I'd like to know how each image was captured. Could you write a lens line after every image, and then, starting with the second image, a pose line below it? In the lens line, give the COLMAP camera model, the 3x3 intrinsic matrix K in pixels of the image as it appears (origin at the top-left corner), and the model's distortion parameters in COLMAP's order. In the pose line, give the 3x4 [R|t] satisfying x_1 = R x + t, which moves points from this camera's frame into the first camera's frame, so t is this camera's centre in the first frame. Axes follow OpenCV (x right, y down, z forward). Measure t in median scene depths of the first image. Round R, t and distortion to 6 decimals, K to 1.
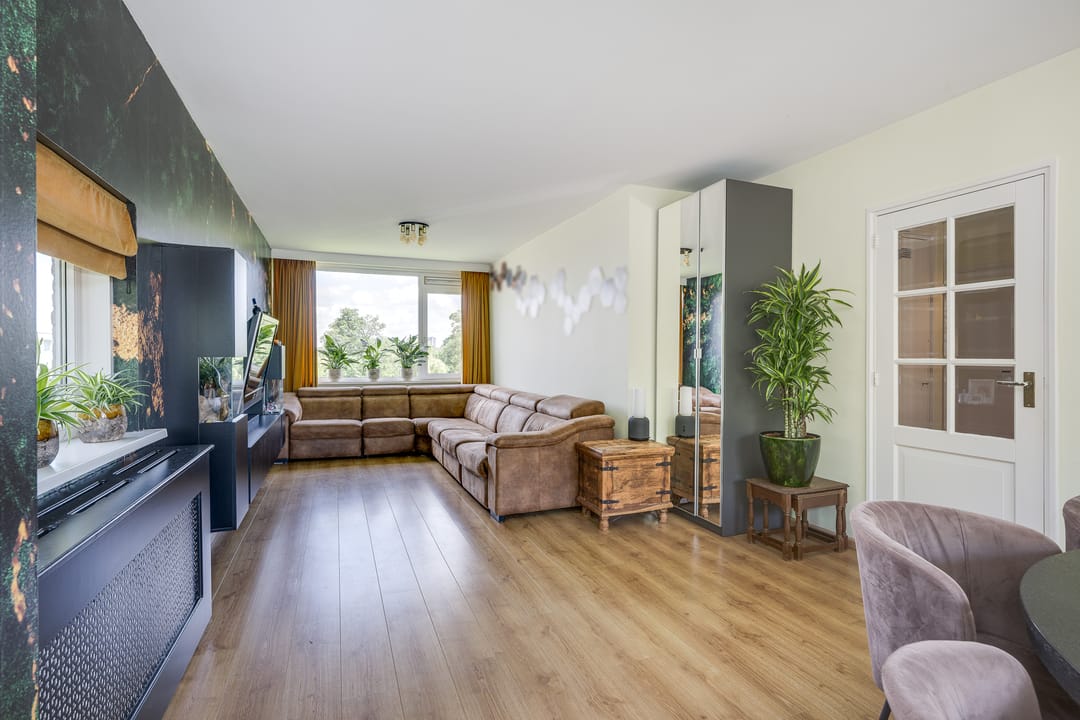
lens RADIAL K [[527.7, 0, 534.4], [0, 527.7, 357.1], [0, 0, 1]] dist [-0.000769, 0.000052]
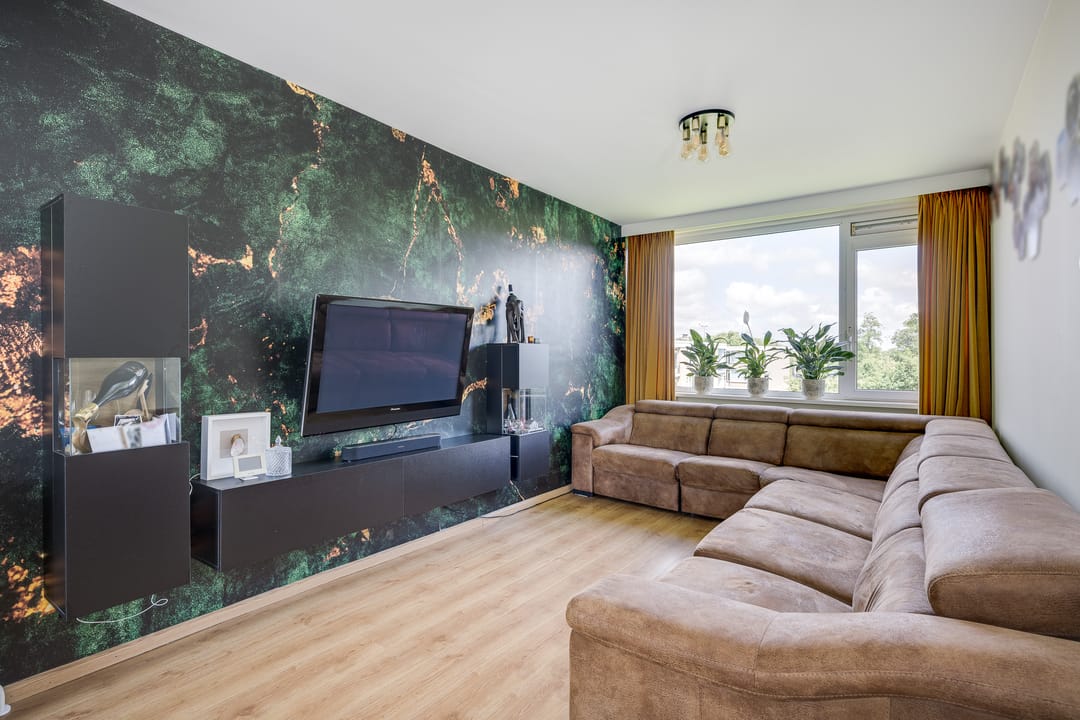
lens RADIAL K [[527.7, 0, 534.4], [0, 527.7, 357.1], [0, 0, 1]] dist [-0.000769, 0.000052]
pose [[0.529383, 0.001851, -0.848381, 0.148332], [-0.006179, 0.999980, -0.001674, -0.001414], [0.848360, 0.006128, 0.529384, 0.571310]]
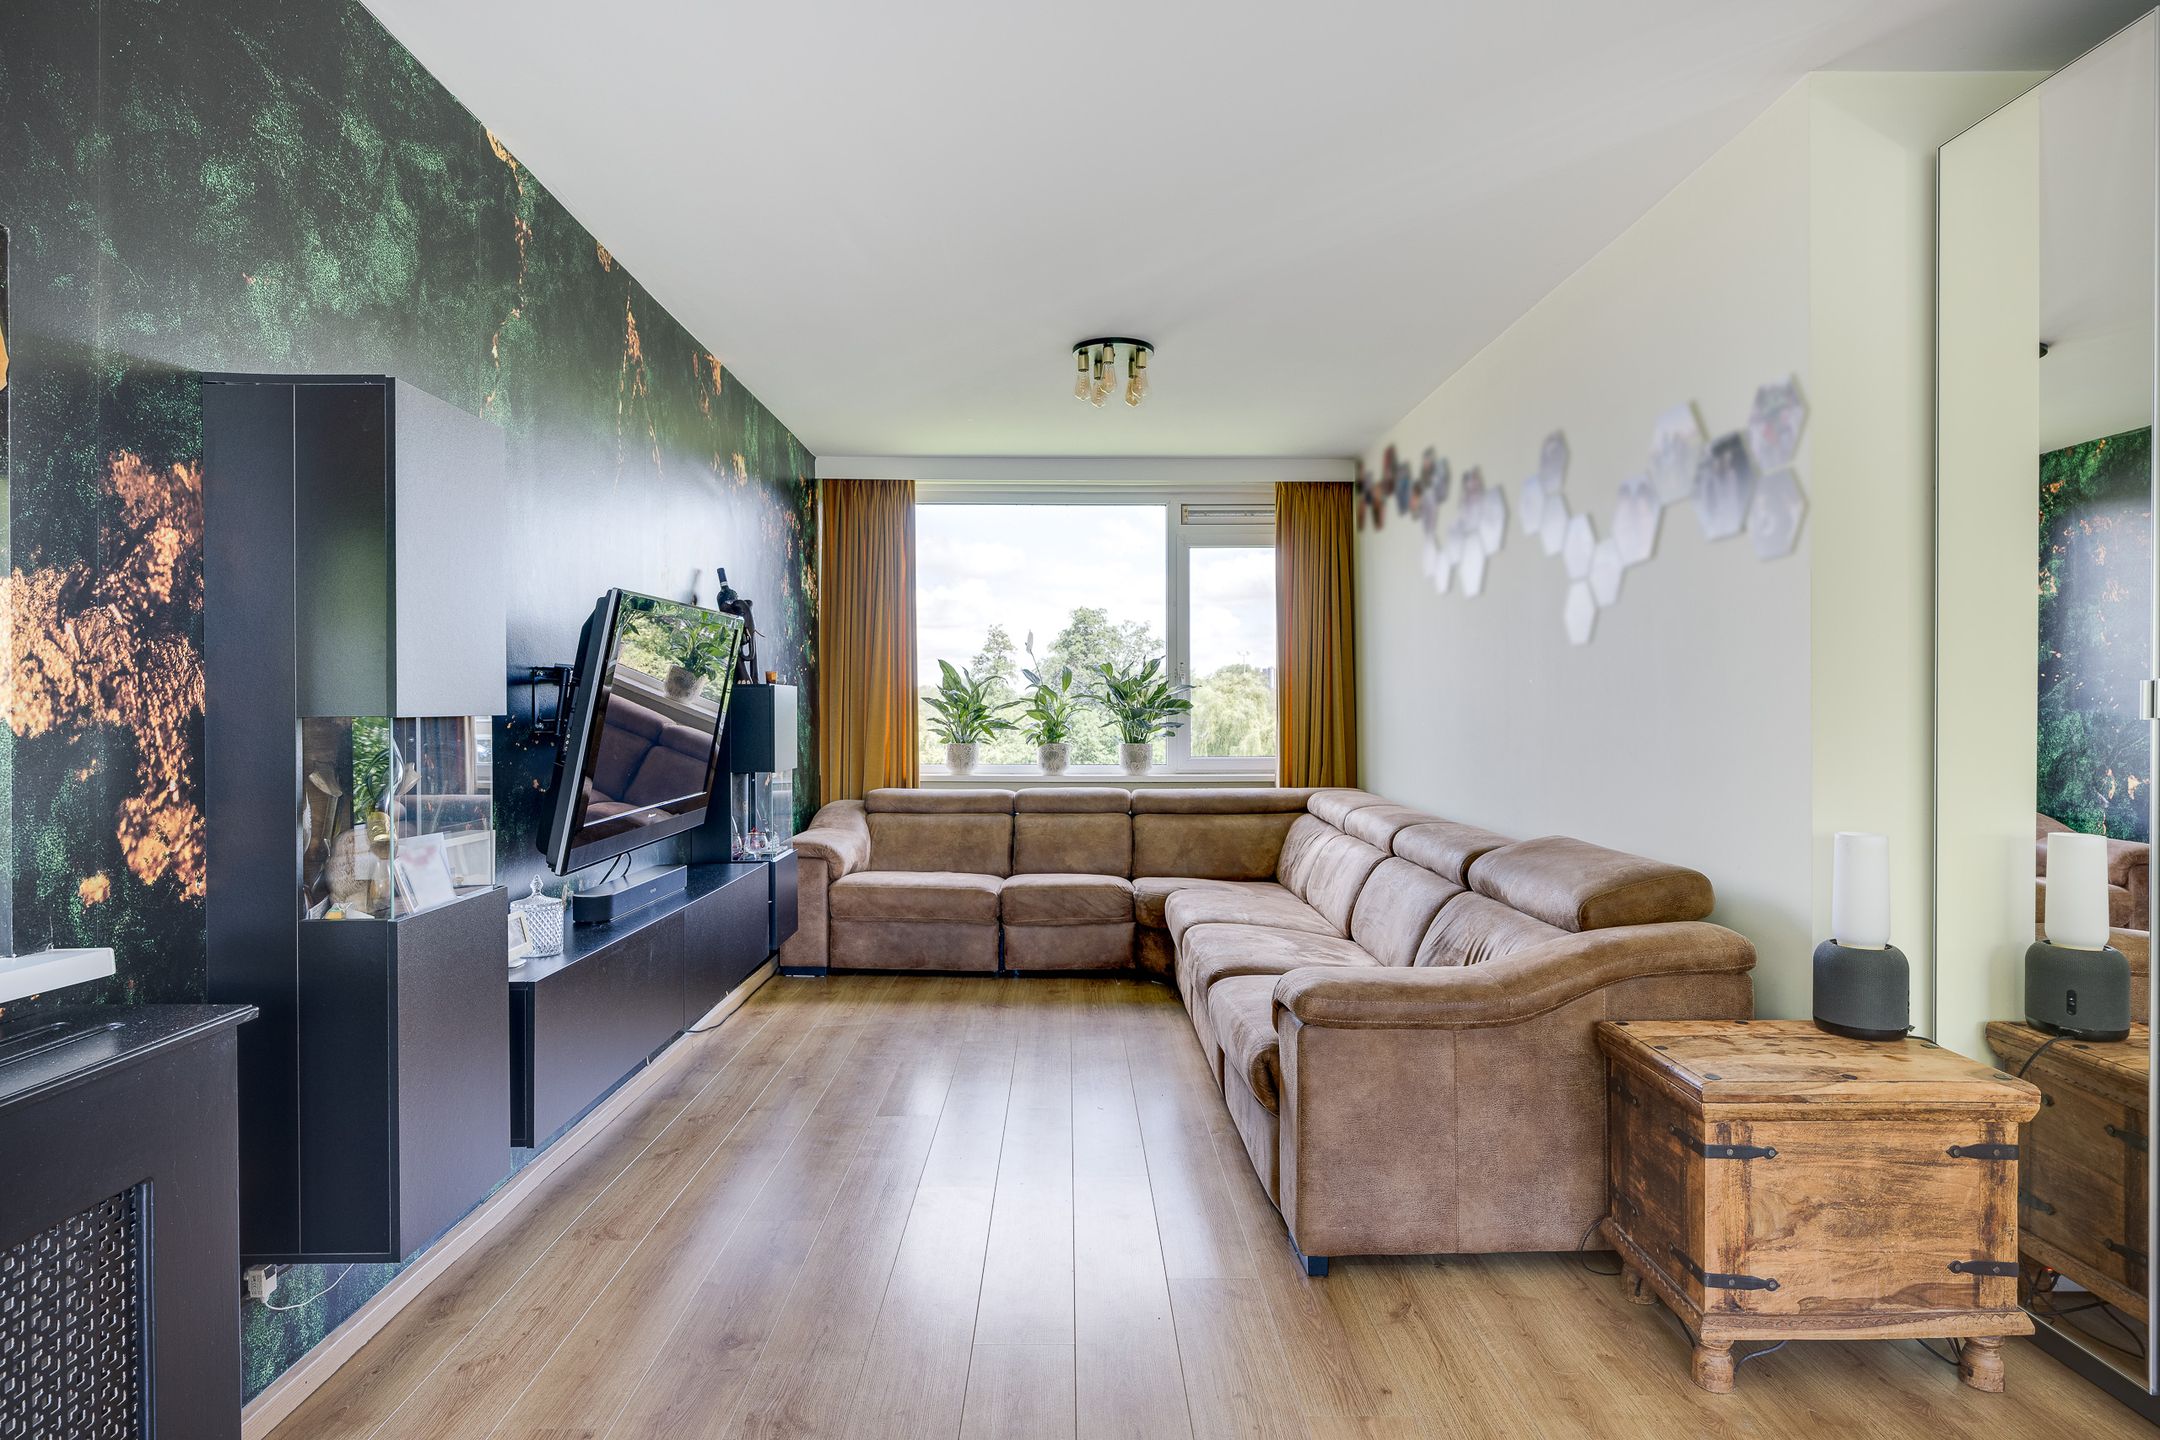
lens RADIAL K [[1185.6, 0, 1065.2], [0, 1185.6, 700.8], [0, 0, 1]] dist [-0.001036, 0.000120]
pose [[0.933221, -0.004364, -0.359277, 0.032130], [0.000592, 0.999944, -0.010608, -0.000780], [0.359303, 0.009687, 0.933171, 0.238513]]
